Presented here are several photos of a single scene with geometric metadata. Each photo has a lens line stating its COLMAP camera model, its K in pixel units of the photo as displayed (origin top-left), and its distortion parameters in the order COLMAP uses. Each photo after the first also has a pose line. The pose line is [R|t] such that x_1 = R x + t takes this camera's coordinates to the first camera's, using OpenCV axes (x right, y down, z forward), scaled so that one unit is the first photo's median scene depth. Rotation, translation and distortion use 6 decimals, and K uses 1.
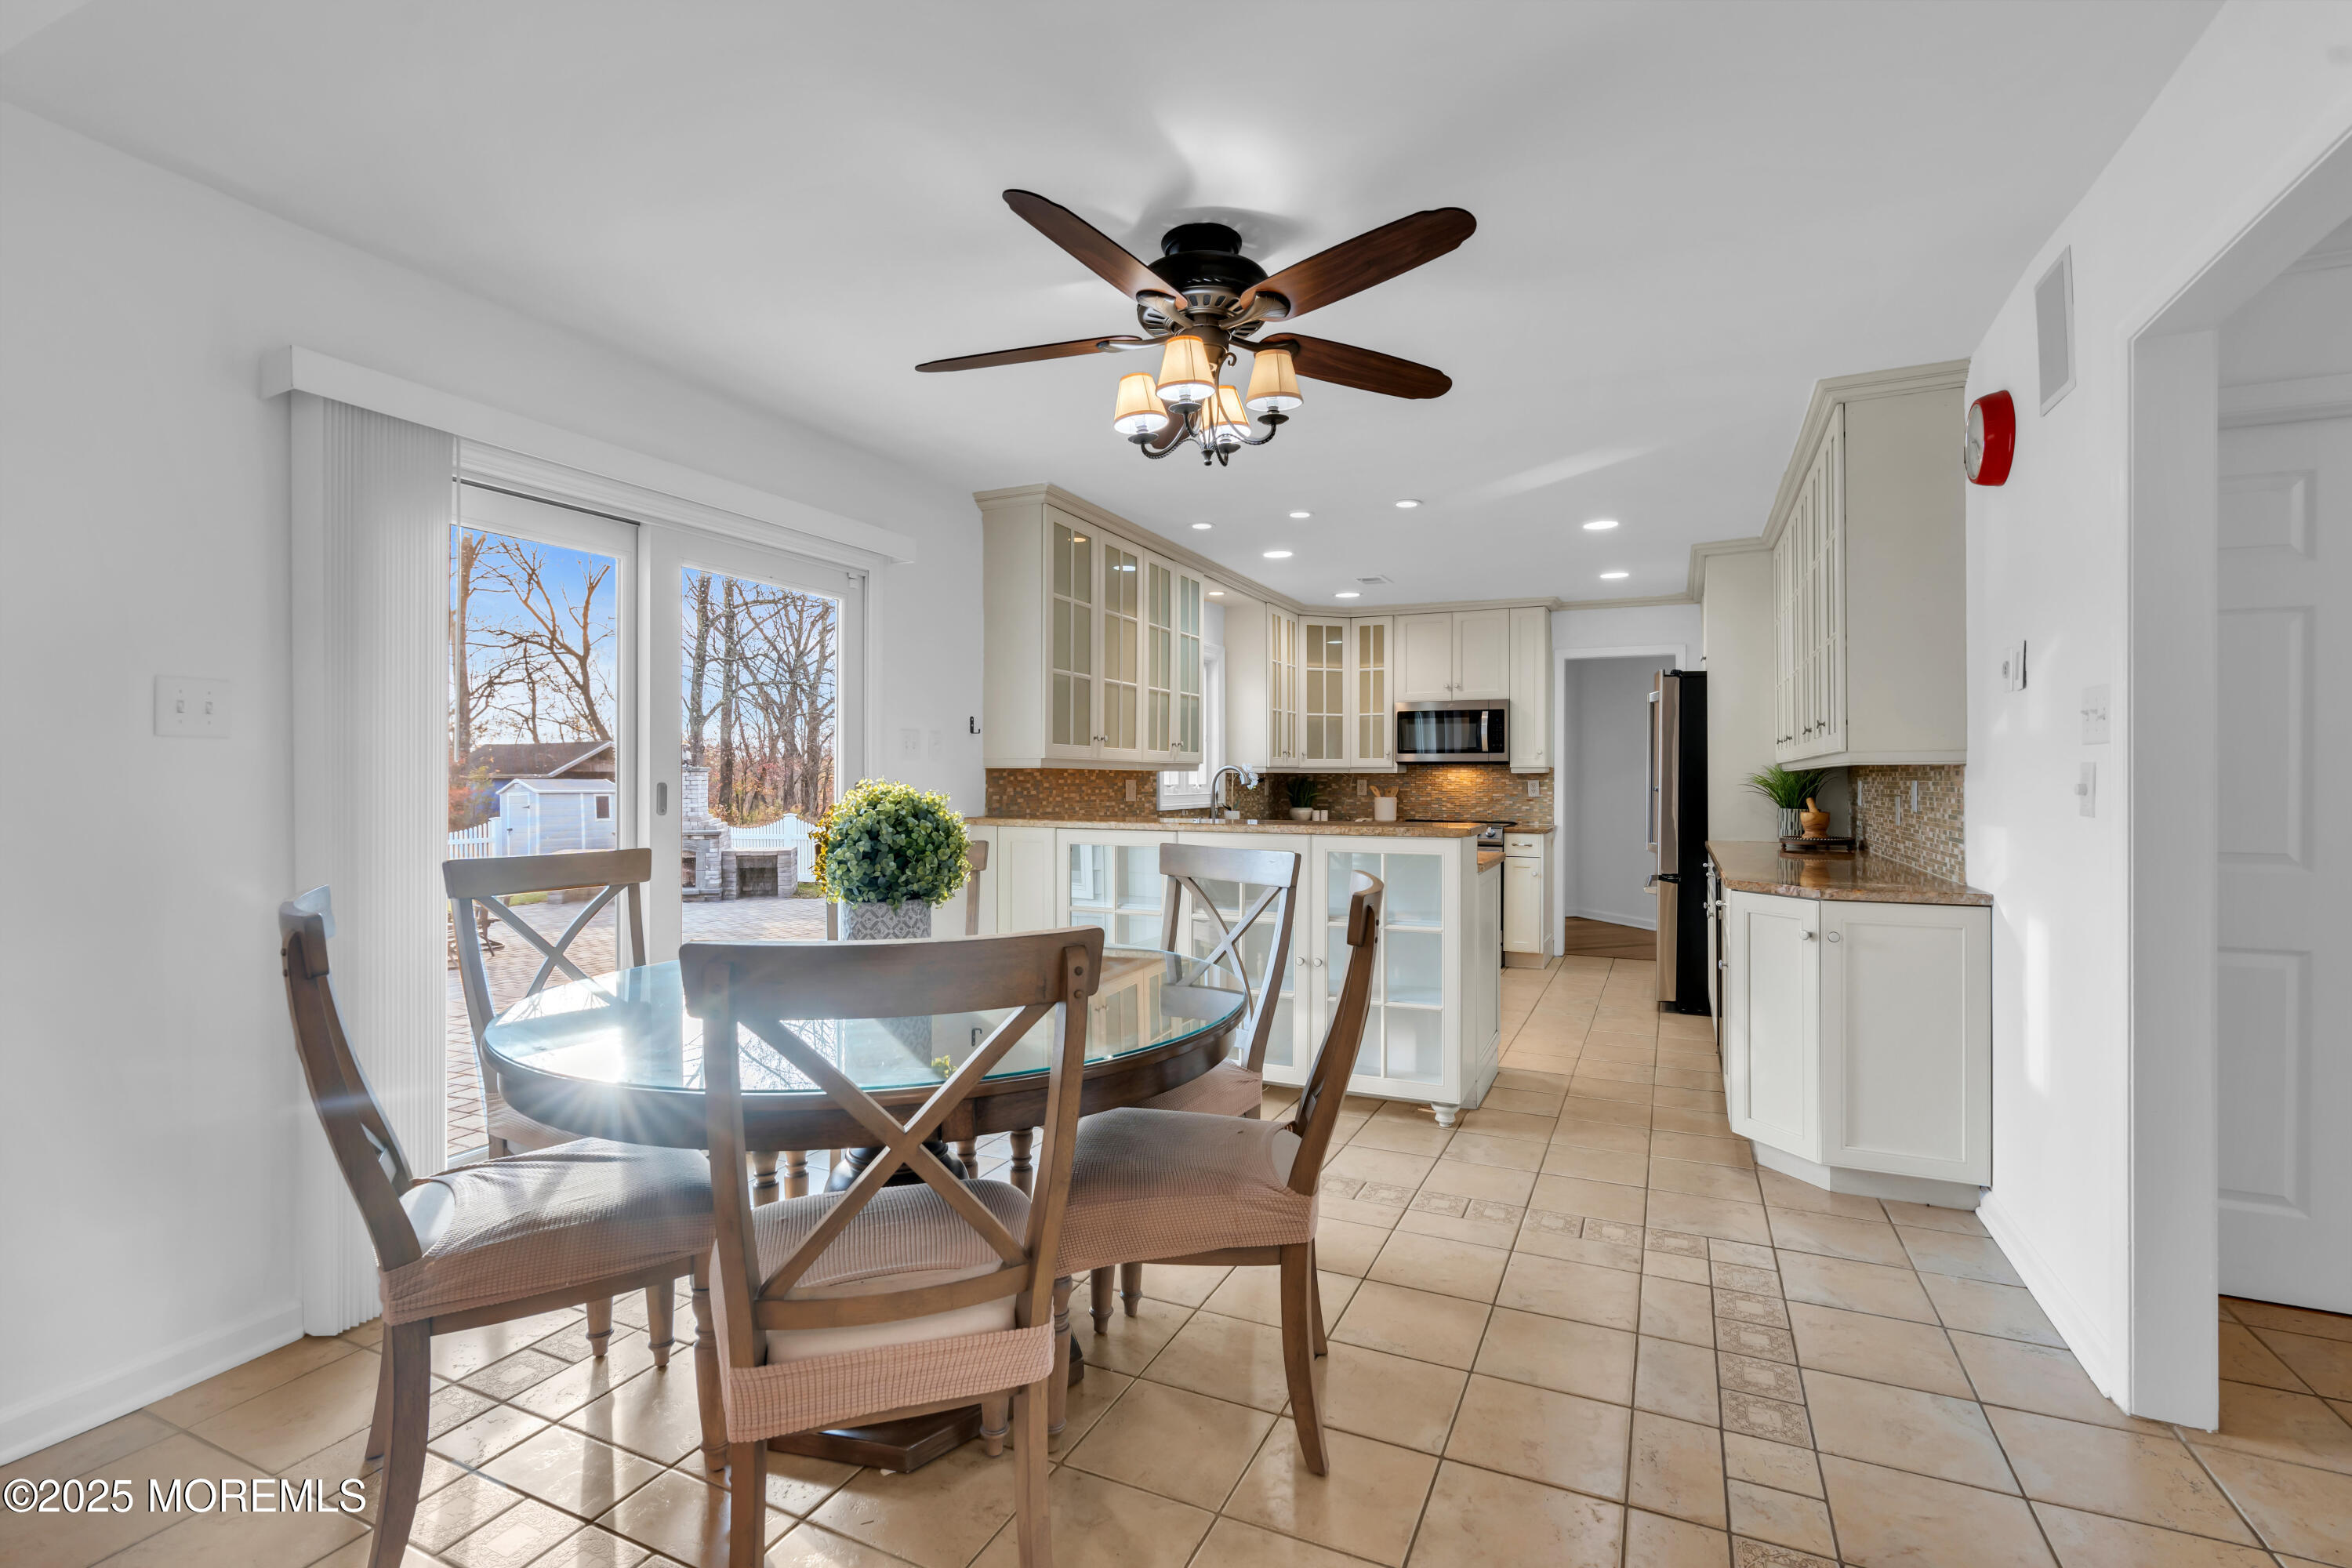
lens RADIAL K [[1064.2, 0, 1167.9], [0, 1064.2, 770.1], [0, 0, 1]] dist [-0.000237, 0.000357]
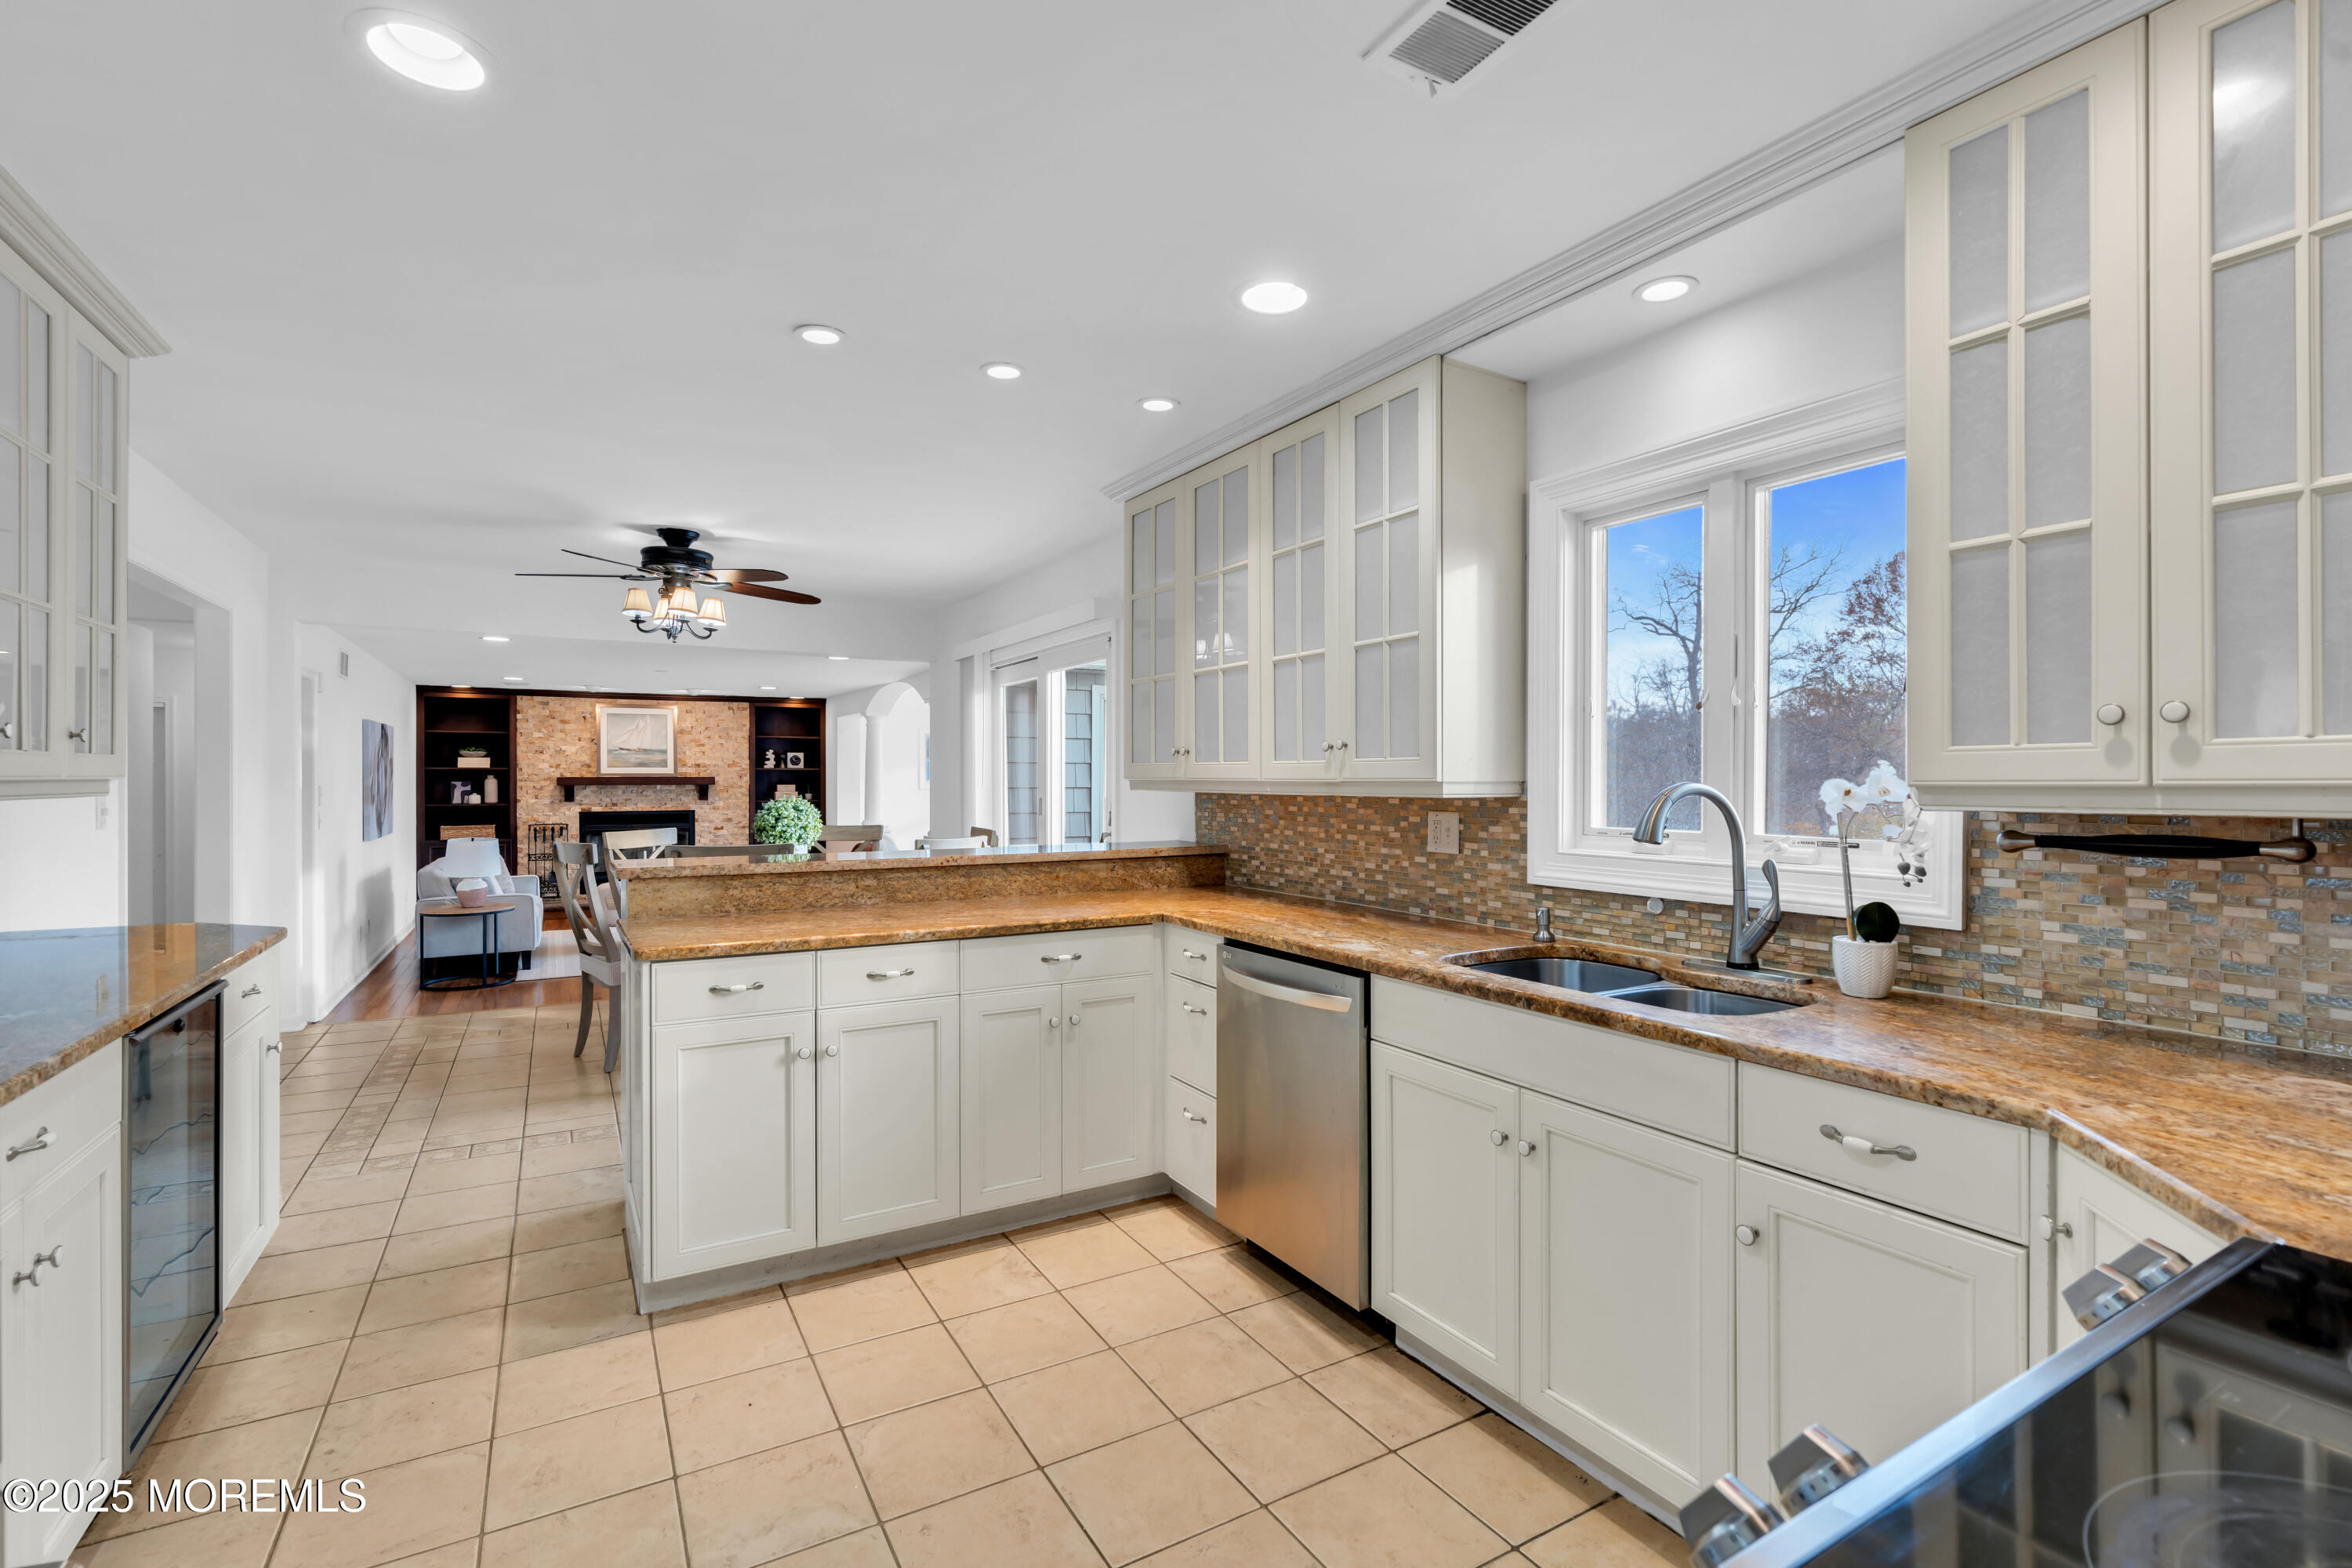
lens RADIAL K [[1064.2, 0, 1167.9], [0, 1064.2, 770.1], [0, 0, 1]] dist [-0.000237, 0.000357]
pose [[-0.568963, -0.006325, -0.822339, 0.380524], [0.007733, 0.999885, -0.013041, -0.004754], [0.822327, -0.013779, -0.568849, 0.954016]]
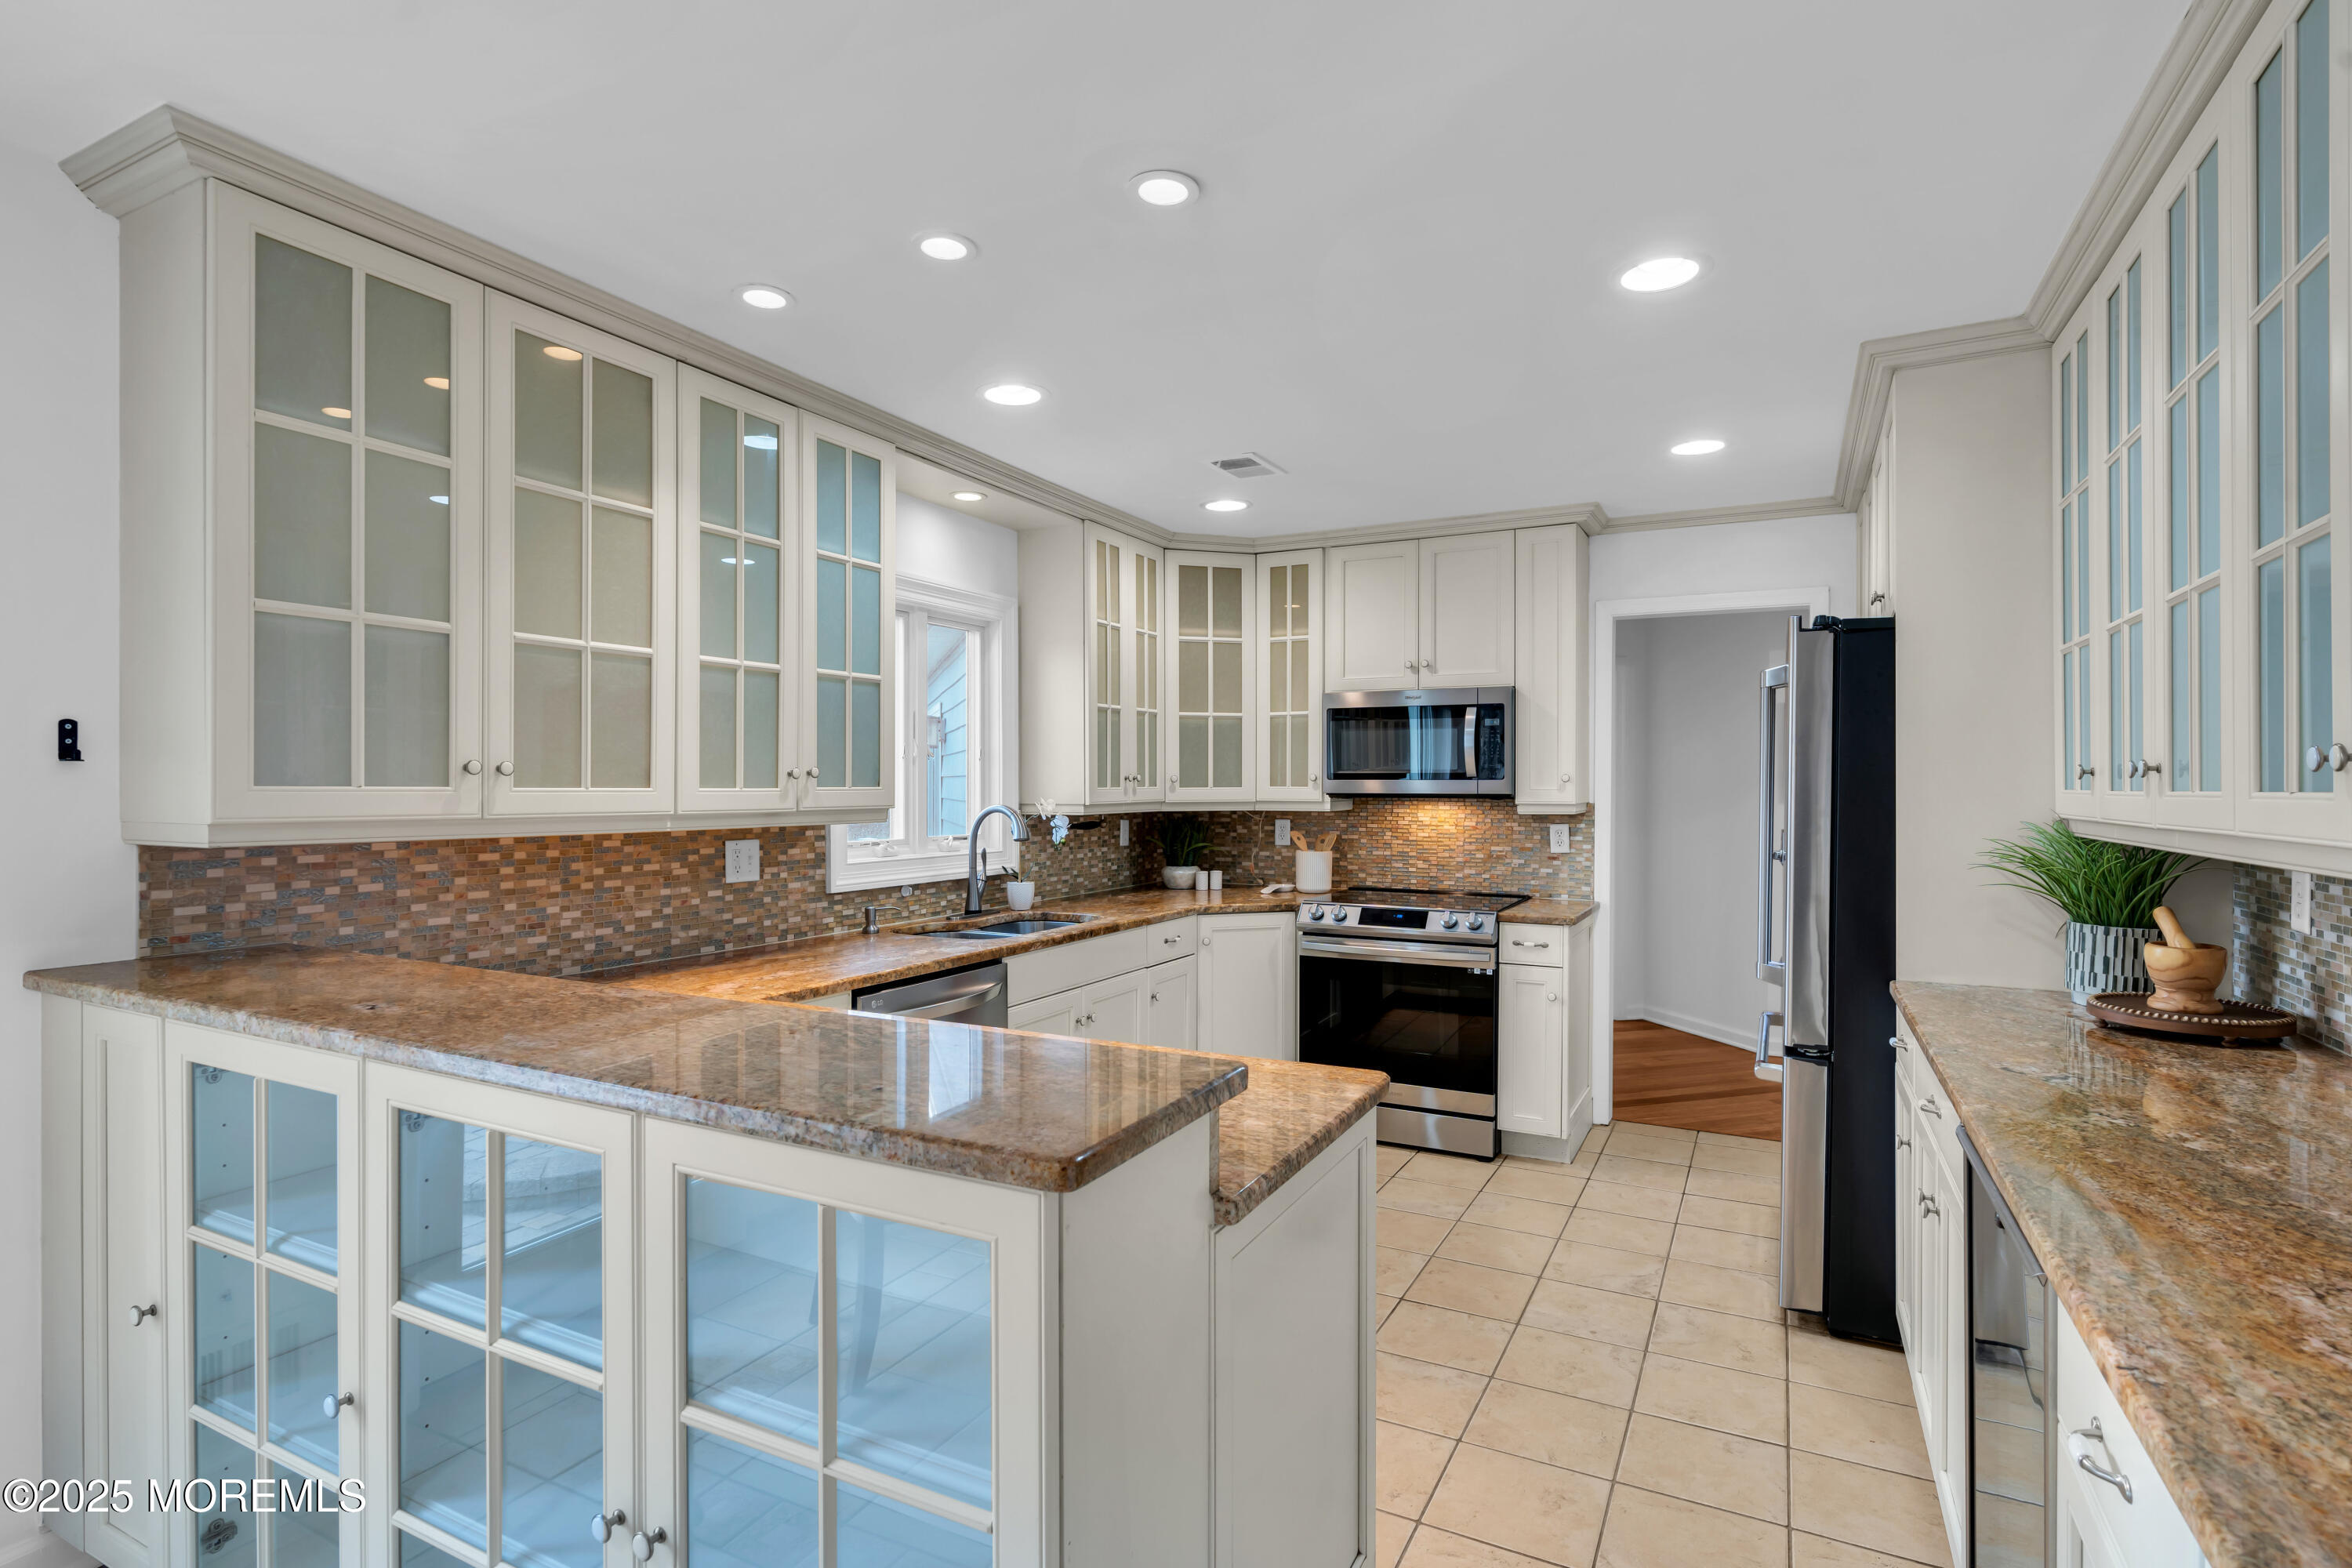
lens RADIAL K [[1140.7, 0, 1170.7], [0, 1140.7, 786.3], [0, 0, 1]] dist [-0.002384, -0.000231]
pose [[0.998976, -0.000594, -0.045245, 0.159369], [0.001004, 0.999959, 0.009050, -0.017829], [0.045238, -0.009086, 0.998935, 0.365523]]
